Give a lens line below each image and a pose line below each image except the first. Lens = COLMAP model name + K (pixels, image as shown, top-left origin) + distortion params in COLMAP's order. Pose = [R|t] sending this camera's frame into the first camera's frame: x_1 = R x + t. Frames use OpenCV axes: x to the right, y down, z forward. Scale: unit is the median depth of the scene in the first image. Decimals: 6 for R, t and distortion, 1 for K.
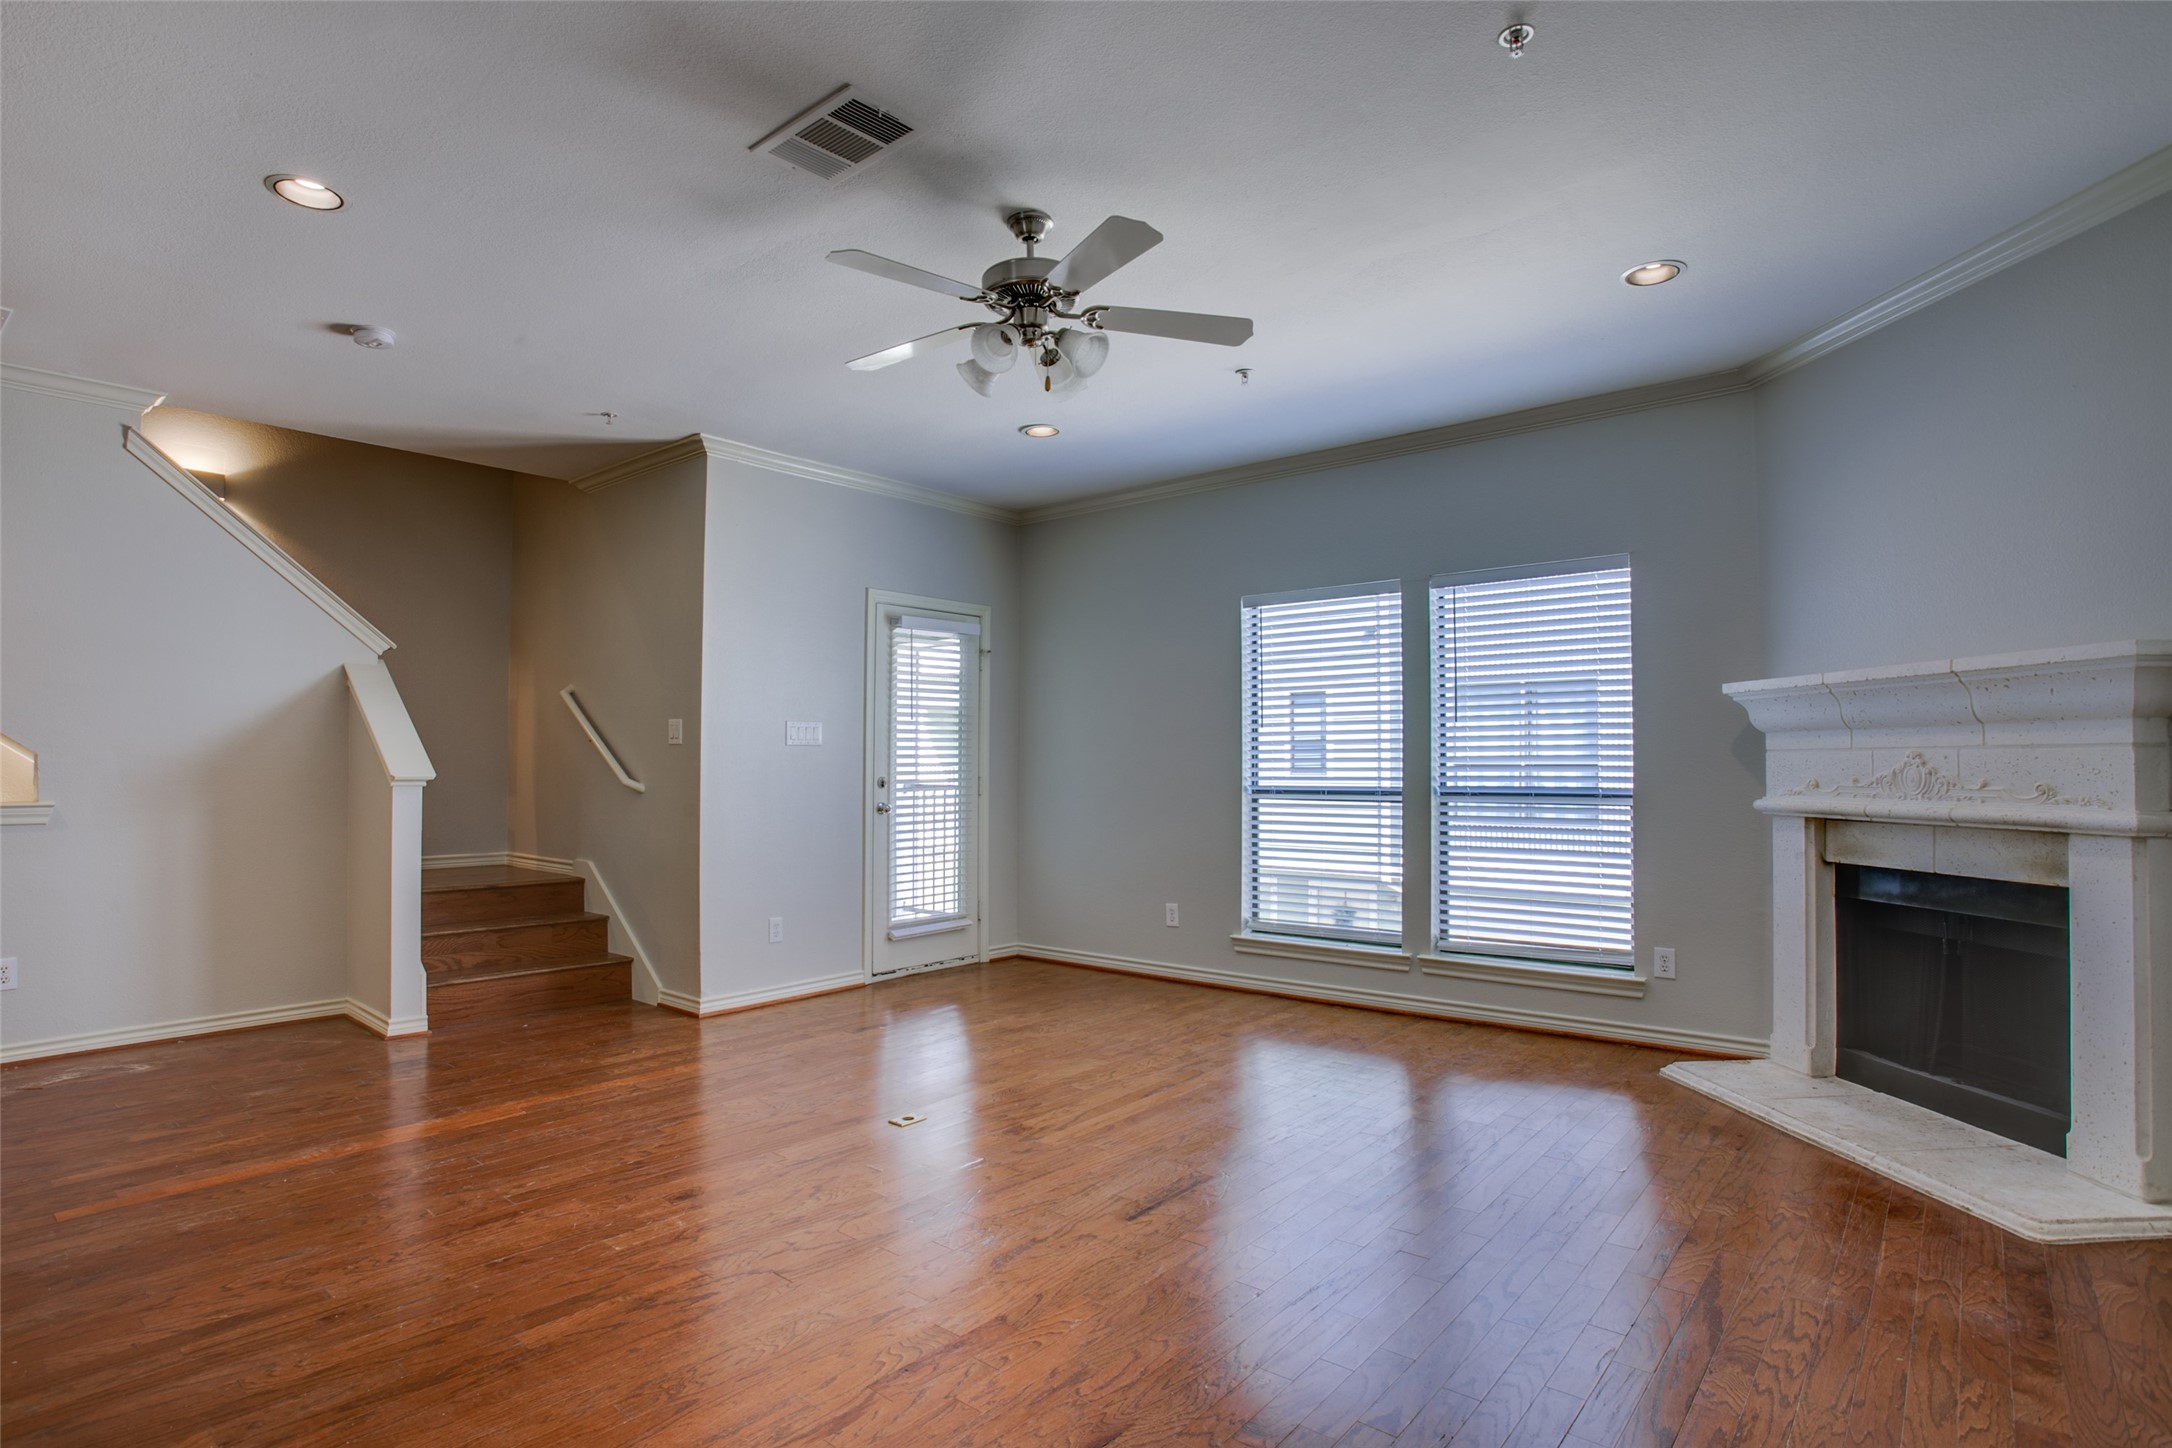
lens RADIAL K [[1153.5, 0, 1099.3], [0, 1153.5, 733.6], [0, 0, 1]] dist [-0.030401, 0.009997]
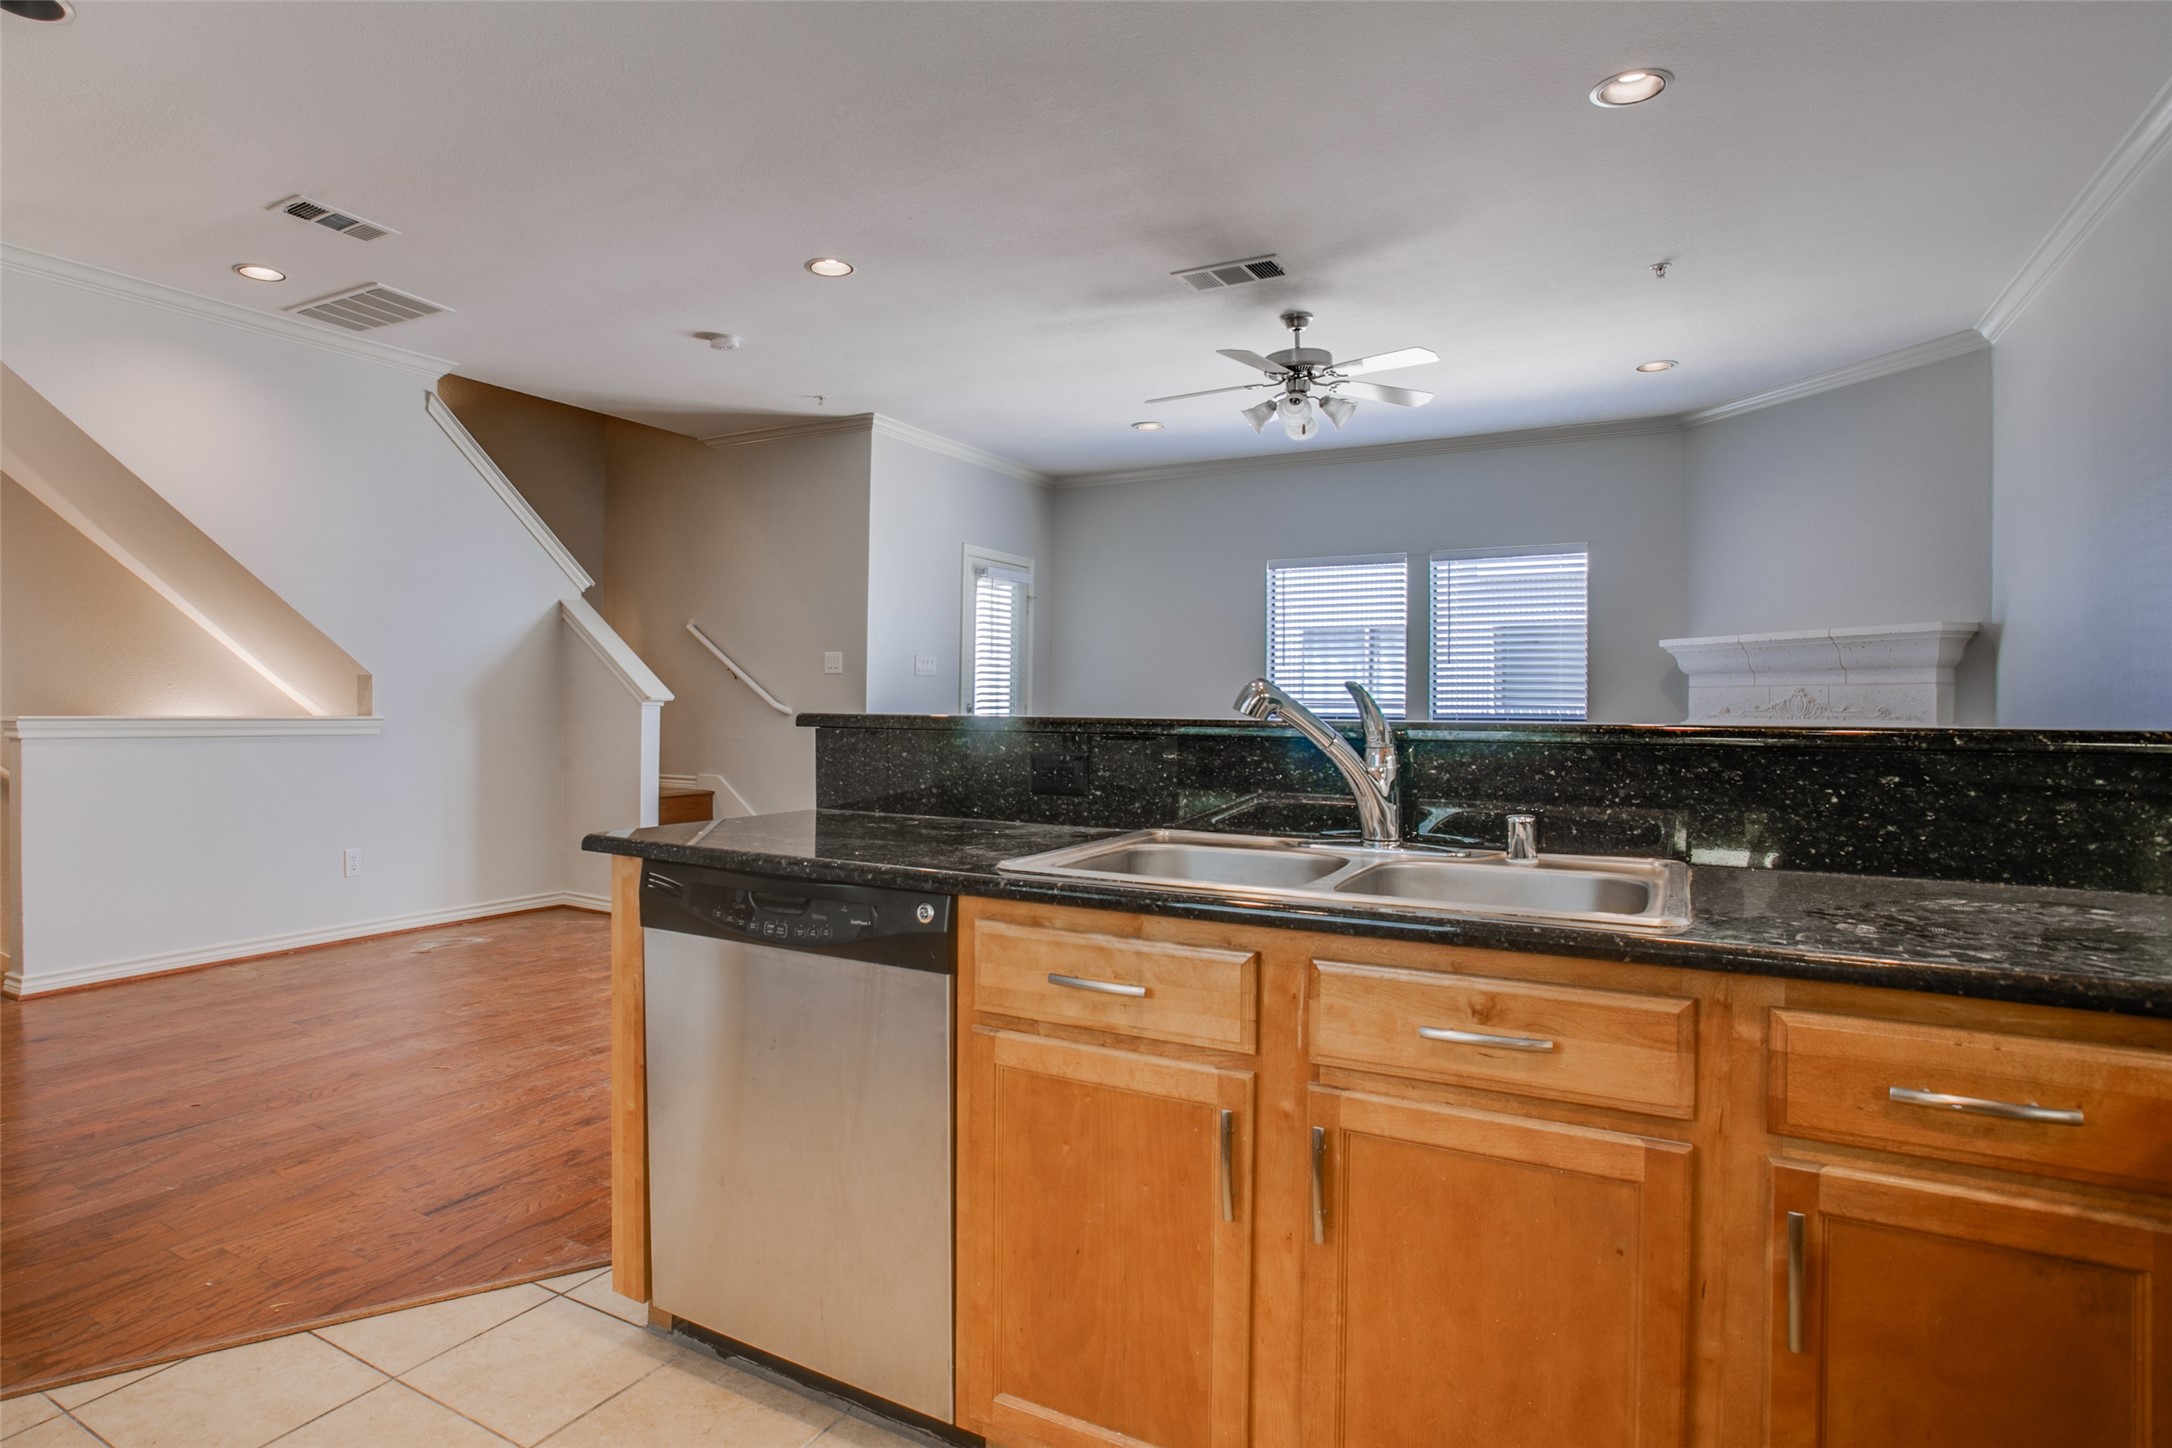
lens RADIAL K [[1208.1, 0, 1073.9], [0, 1208.1, 693.1], [0, 0, 1]] dist [-0.008271, -0.000938]
pose [[0.981816, 0.009638, 0.189590, -0.371680], [-0.013056, 0.999774, 0.016789, 0.005678], [-0.189385, -0.018959, 0.981720, -0.273808]]
